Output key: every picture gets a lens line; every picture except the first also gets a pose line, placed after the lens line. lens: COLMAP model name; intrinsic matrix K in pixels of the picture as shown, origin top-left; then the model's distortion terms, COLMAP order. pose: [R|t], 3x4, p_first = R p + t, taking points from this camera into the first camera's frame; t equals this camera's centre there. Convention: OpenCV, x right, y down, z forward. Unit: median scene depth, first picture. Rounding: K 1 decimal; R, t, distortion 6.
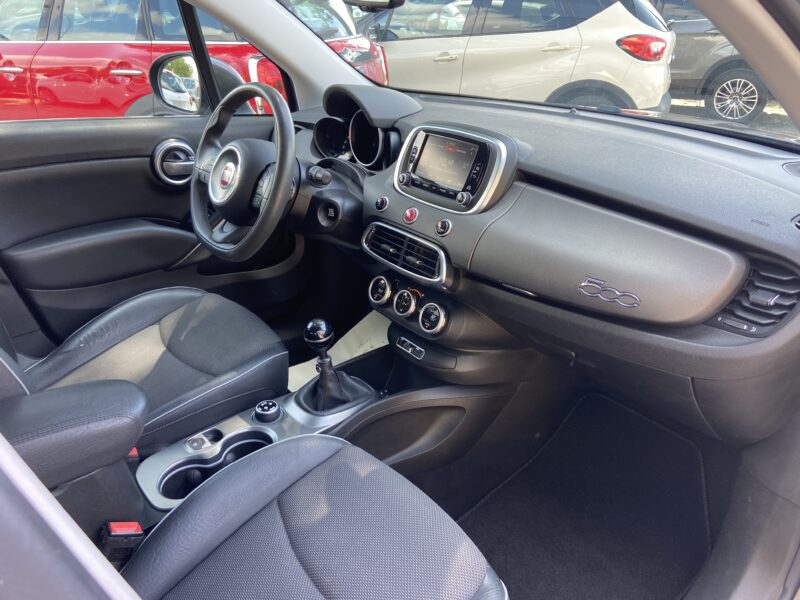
lens RADIAL K [[606.1, 0, 404.2], [0, 606.1, 292.7], [0, 0, 1]] dist [0.098697, -0.120388]
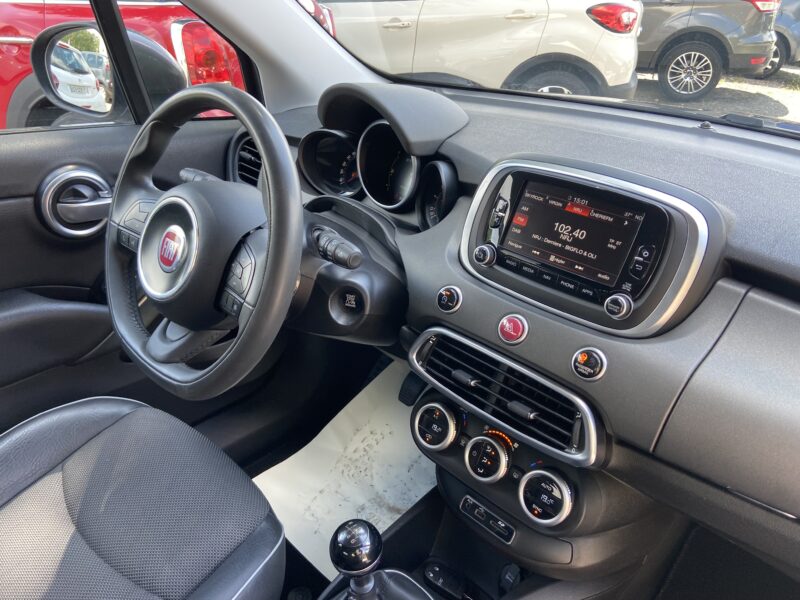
lens RADIAL K [[606.1, 0, 402.5], [0, 606.1, 298.1], [0, 0, 1]] dist [0.098697, -0.120388]
pose [[0.993589, -0.030124, 0.108964, -0.124910], [0.023709, 0.997935, 0.059694, -0.157203], [-0.110538, -0.056728, 0.992252, 0.364519]]
